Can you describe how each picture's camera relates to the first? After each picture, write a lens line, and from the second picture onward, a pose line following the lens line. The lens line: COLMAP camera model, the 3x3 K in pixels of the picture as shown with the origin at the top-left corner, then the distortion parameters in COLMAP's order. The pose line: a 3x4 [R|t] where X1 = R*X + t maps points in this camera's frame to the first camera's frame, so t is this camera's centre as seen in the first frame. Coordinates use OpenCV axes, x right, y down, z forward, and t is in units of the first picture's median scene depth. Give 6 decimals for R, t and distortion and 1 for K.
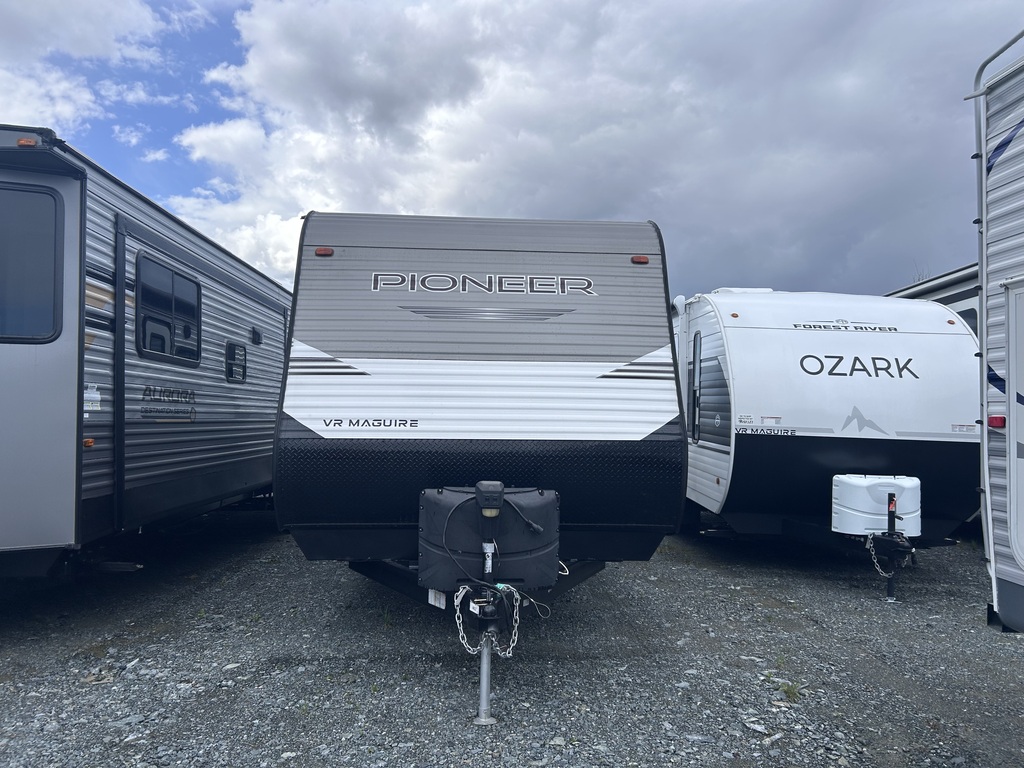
lens RADIAL K [[769.6, 0, 506.6], [0, 769.6, 380.2], [0, 0, 1]] dist [0.069532, -0.075856]
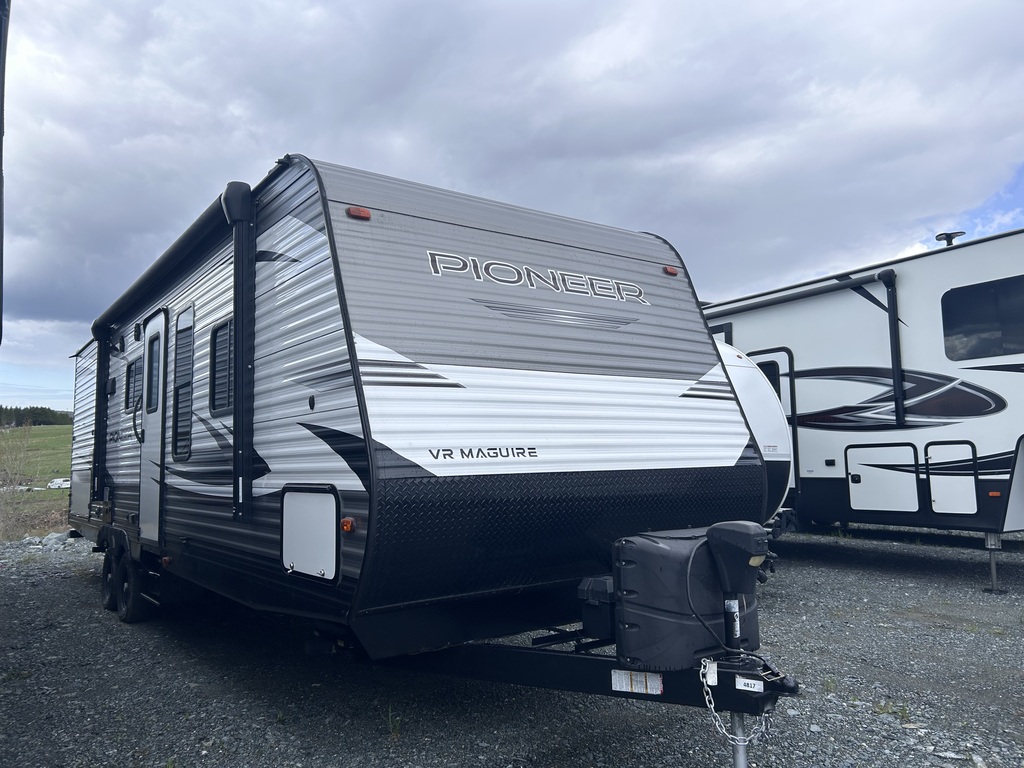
lens RADIAL K [[769.6, 0, 505.6], [0, 769.6, 381.7], [0, 0, 1]] dist [0.069532, -0.075856]
pose [[0.843383, 0.026143, 0.536677, -0.524607], [-0.005022, 0.999156, -0.040778, 0.016887], [-0.537290, 0.031696, 0.842802, 0.354880]]
